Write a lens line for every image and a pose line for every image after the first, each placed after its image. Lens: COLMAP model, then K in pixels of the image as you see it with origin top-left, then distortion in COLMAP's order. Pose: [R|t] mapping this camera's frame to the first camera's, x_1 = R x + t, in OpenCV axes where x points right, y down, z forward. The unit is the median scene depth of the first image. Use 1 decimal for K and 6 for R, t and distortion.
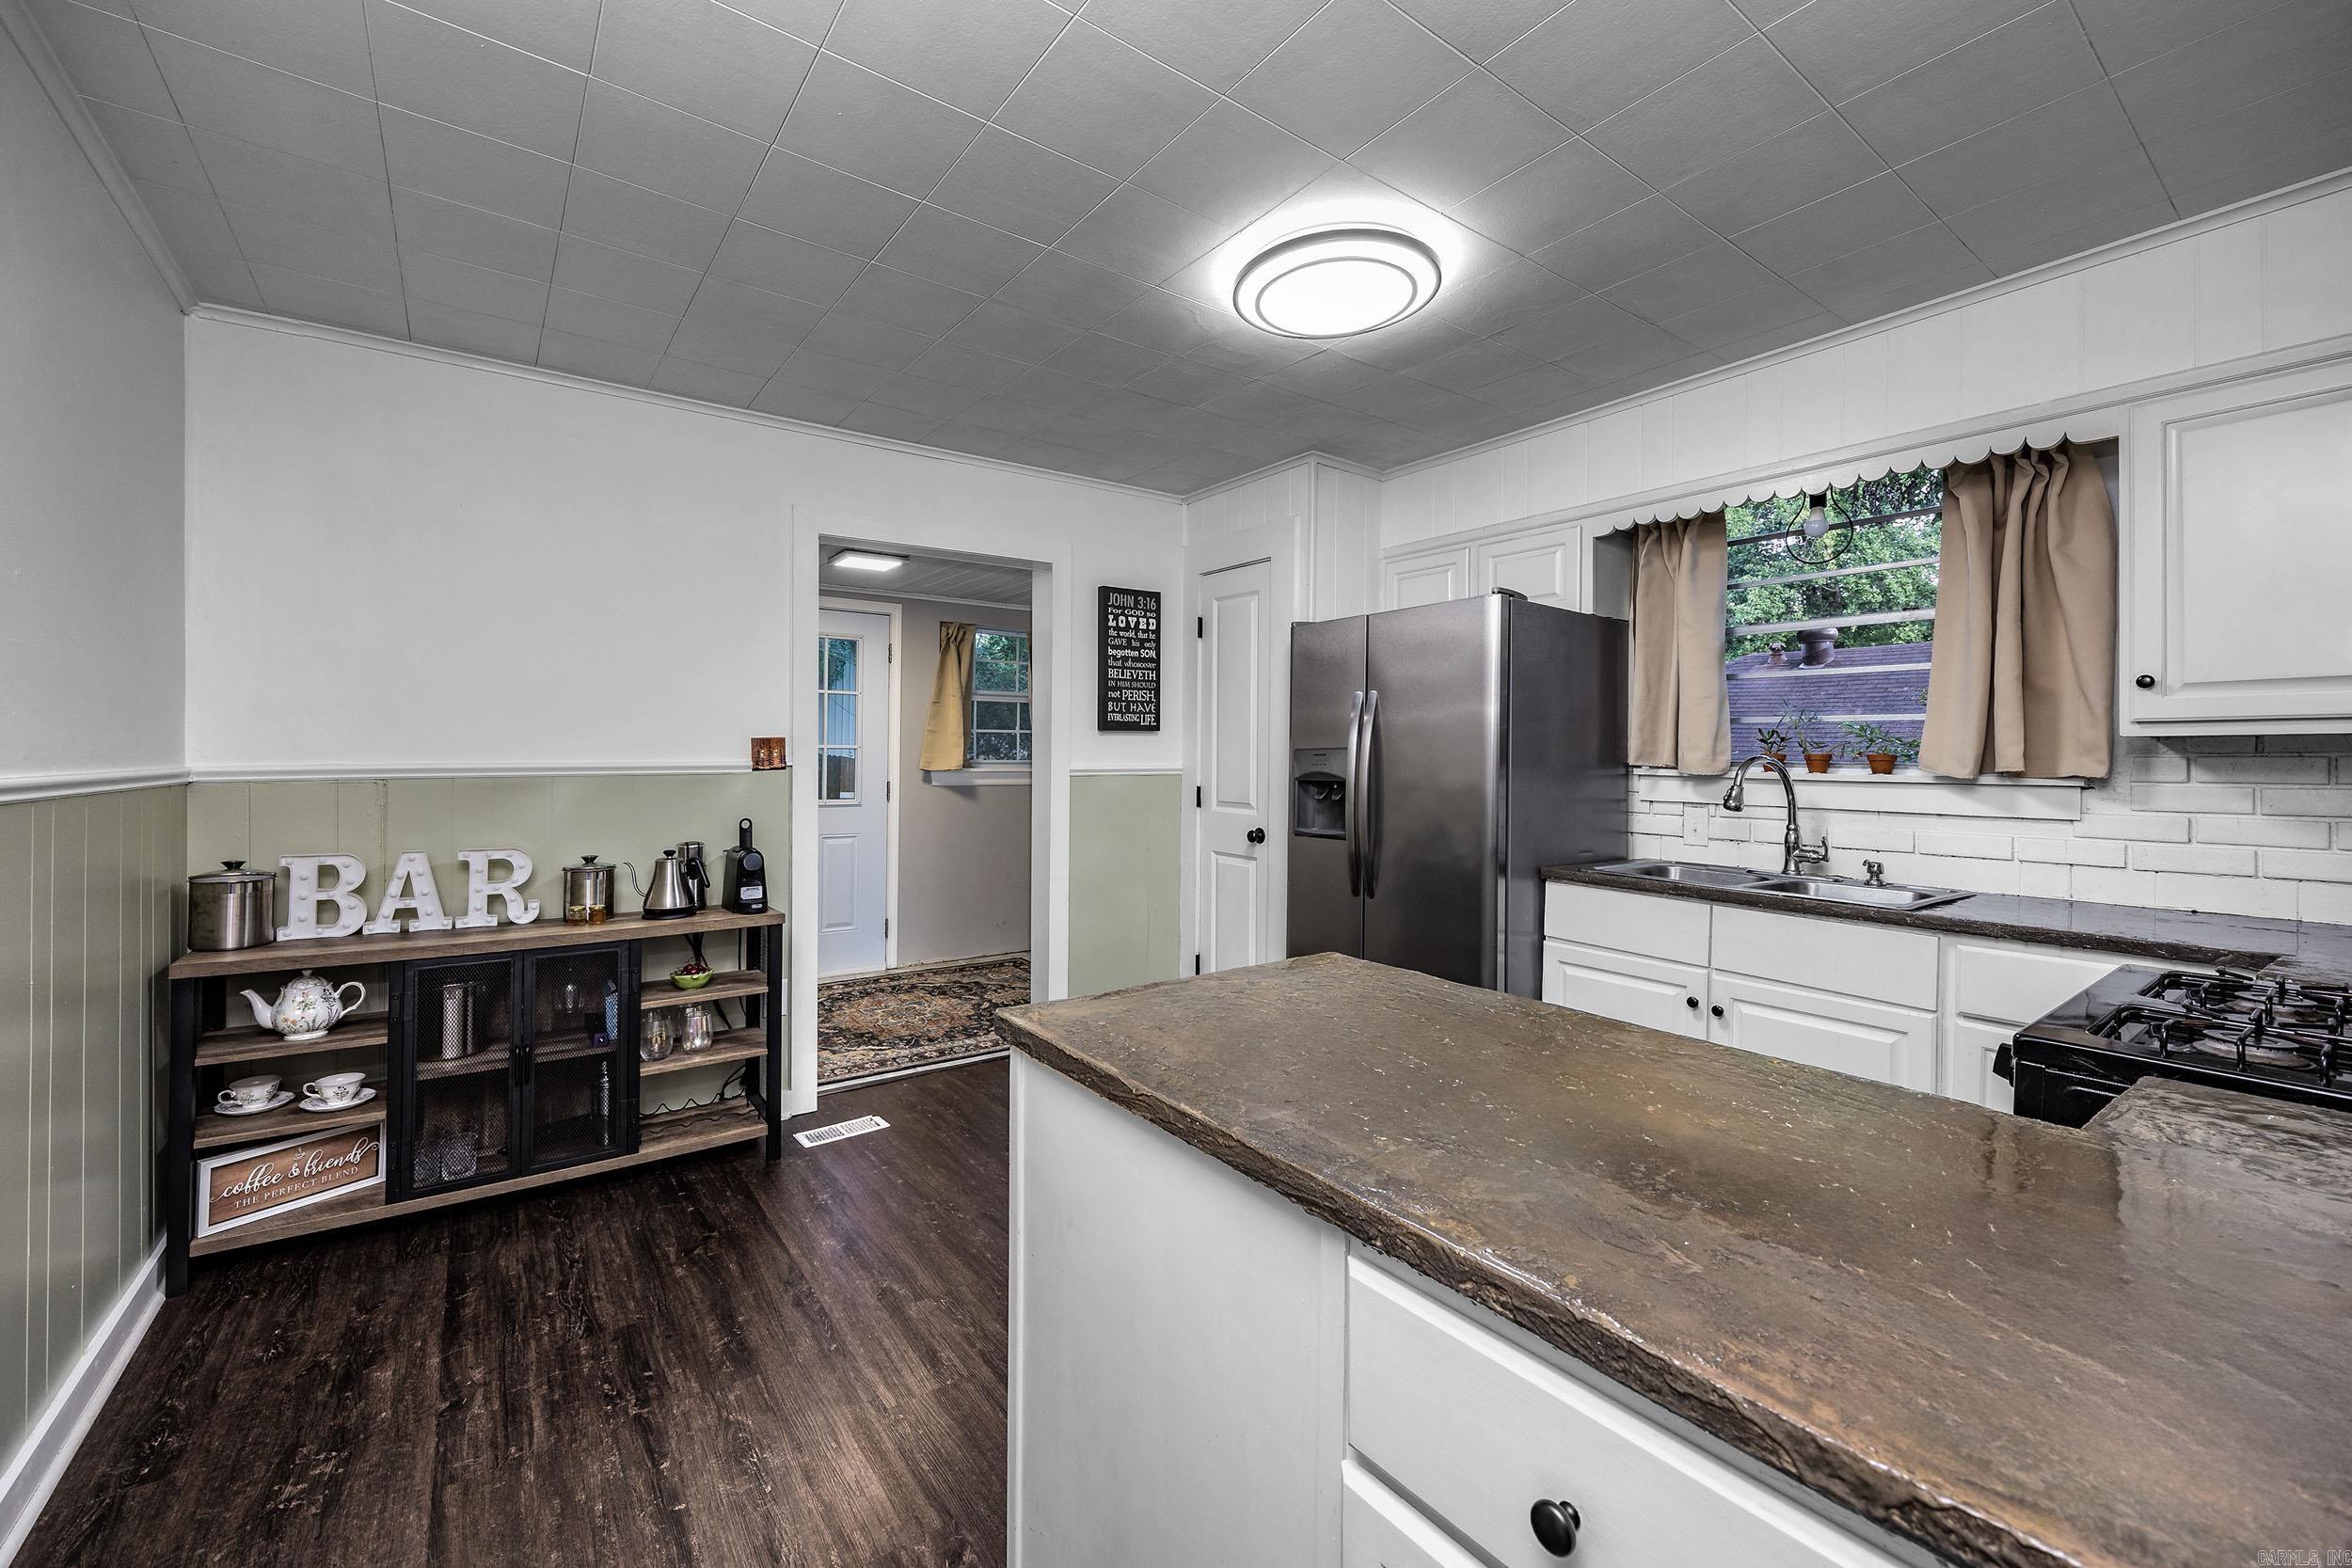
lens RADIAL K [[924.9, 0, 1142.3], [0, 924.9, 743.5], [0, 0, 1]] dist [0.000141, 0.000061]
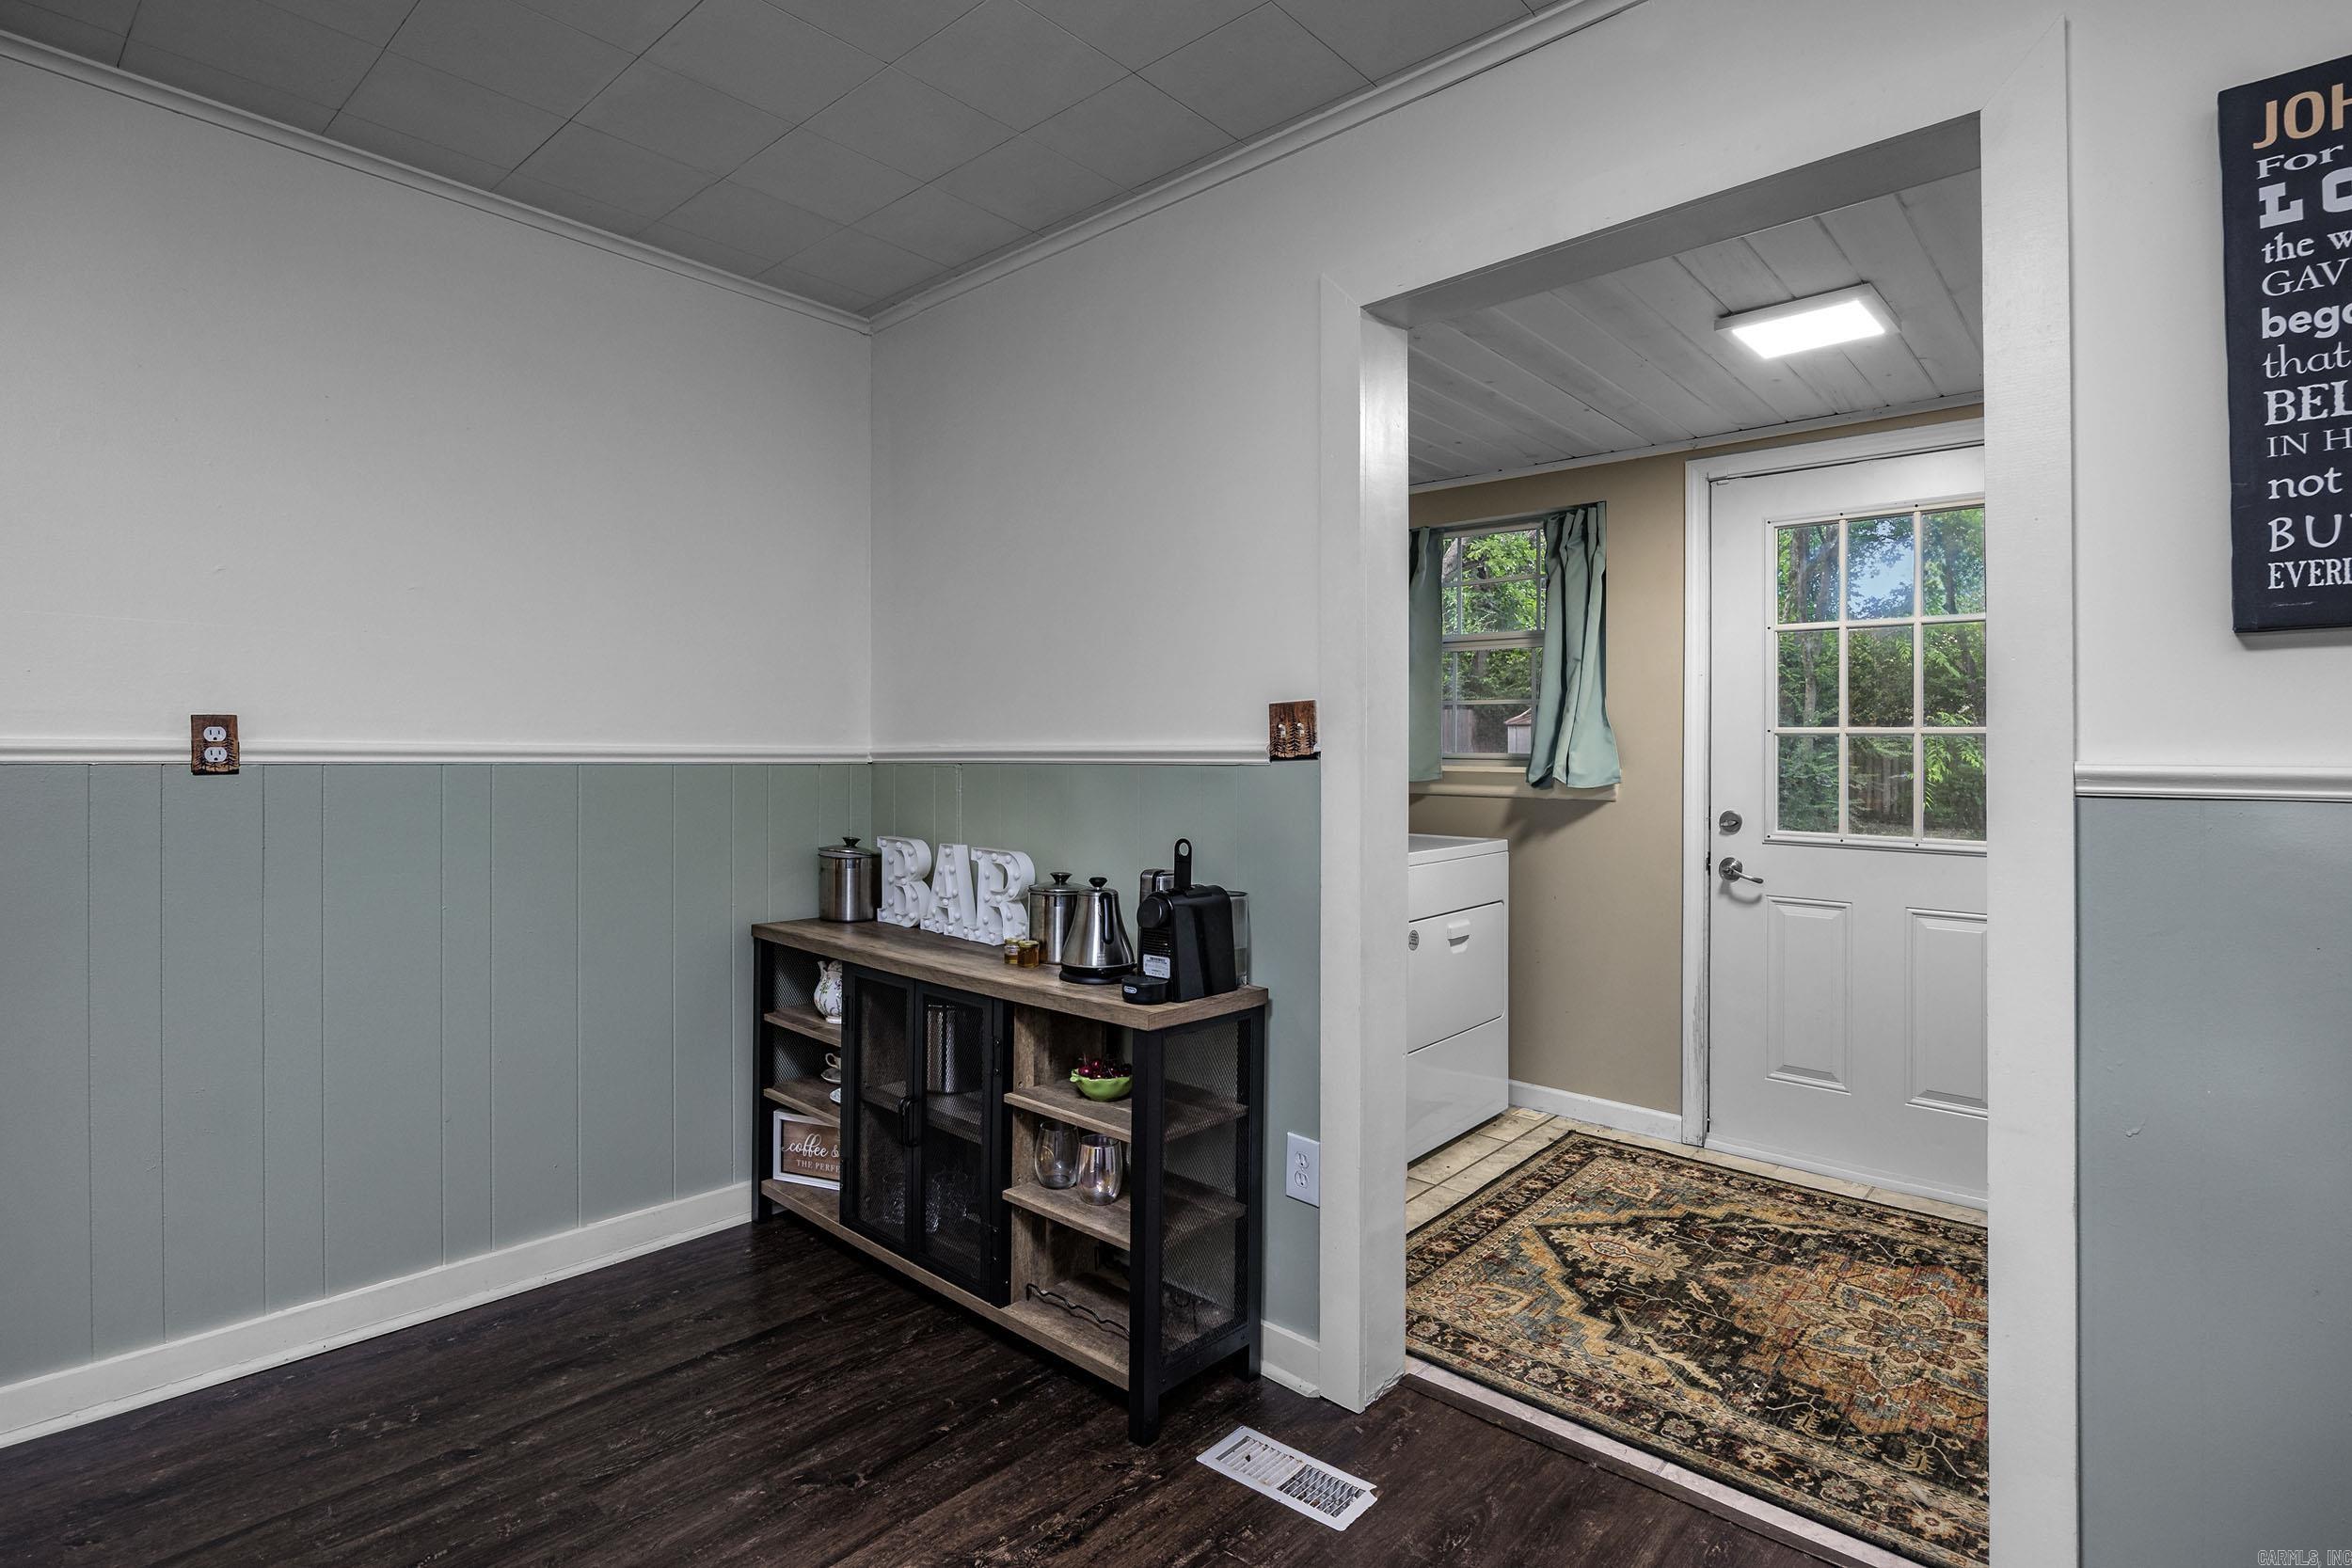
lens RADIAL K [[1147.5, 0, 1175.5], [0, 1147.5, 726.5], [0, 0, 1]] dist [-0.005535, -0.000896]
pose [[0.205563, -0.019598, -0.978448, 0.269345], [0.013927, 0.999757, -0.017099, 0.019532], [0.978545, -0.010112, 0.205785, 0.781888]]
